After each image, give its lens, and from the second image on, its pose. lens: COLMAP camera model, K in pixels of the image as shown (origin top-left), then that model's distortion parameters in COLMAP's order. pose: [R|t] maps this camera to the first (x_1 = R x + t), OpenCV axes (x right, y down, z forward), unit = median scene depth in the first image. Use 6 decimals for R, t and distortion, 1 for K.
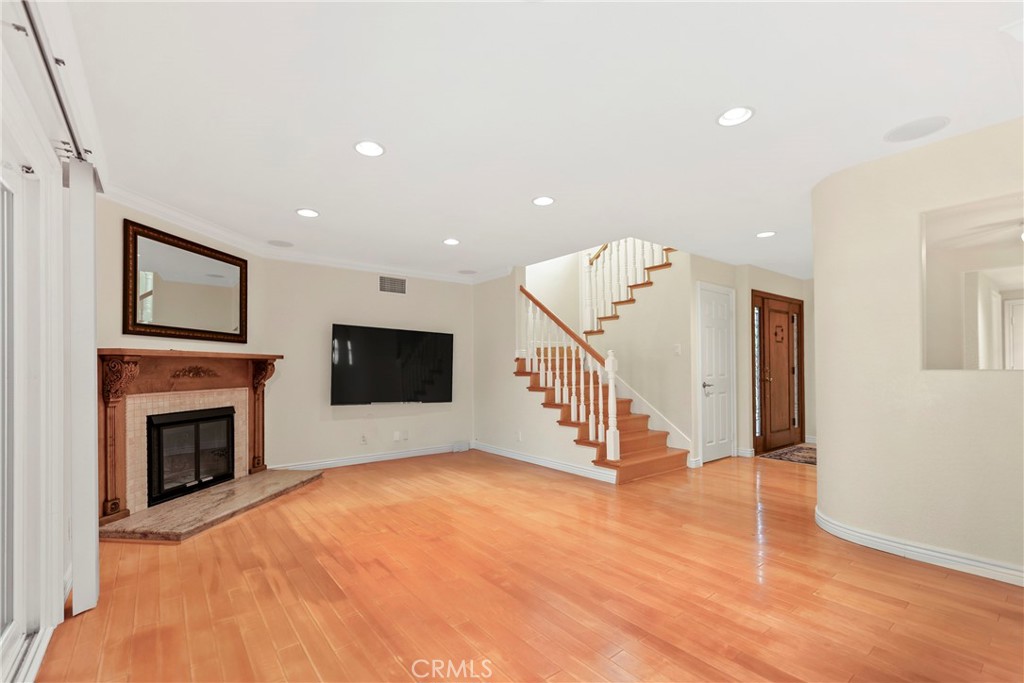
lens RADIAL K [[455.8, 0, 511.8], [0, 455.8, 366.7], [0, 0, 1]] dist [0.002480, 0.000179]
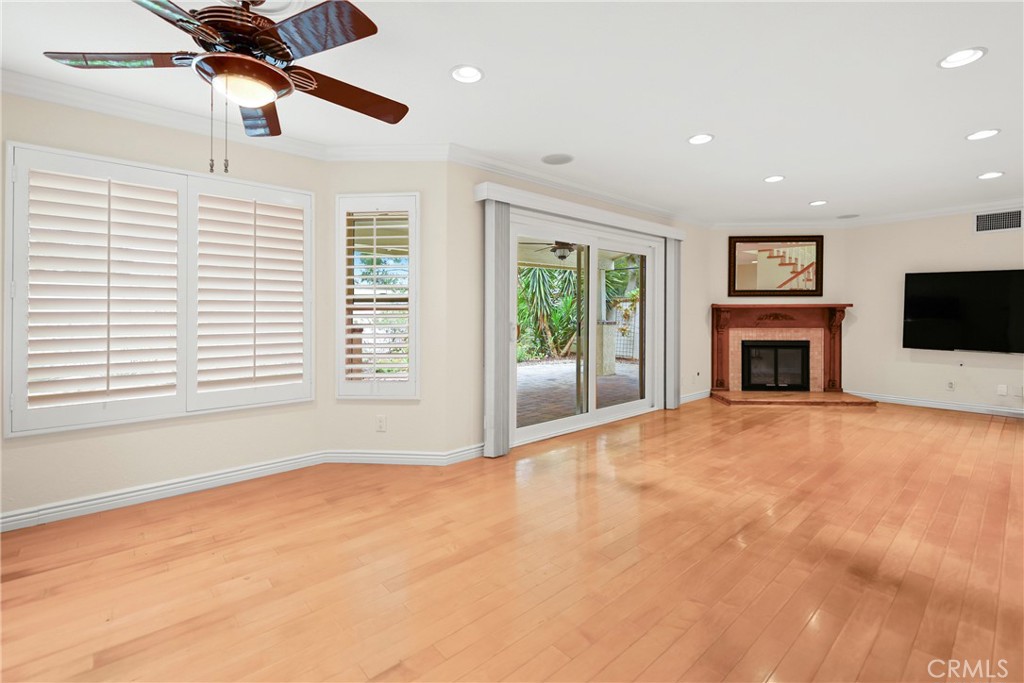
lens RADIAL K [[448.4, 0, 511.7], [0, 448.4, 315.6], [0, 0, 1]] dist [0.000001, -0.000005]
pose [[0.056132, 0.003206, -0.998418, 0.795235], [0.005391, 0.999979, 0.003514, -0.002478], [0.998409, -0.005580, 0.056114, -0.013223]]
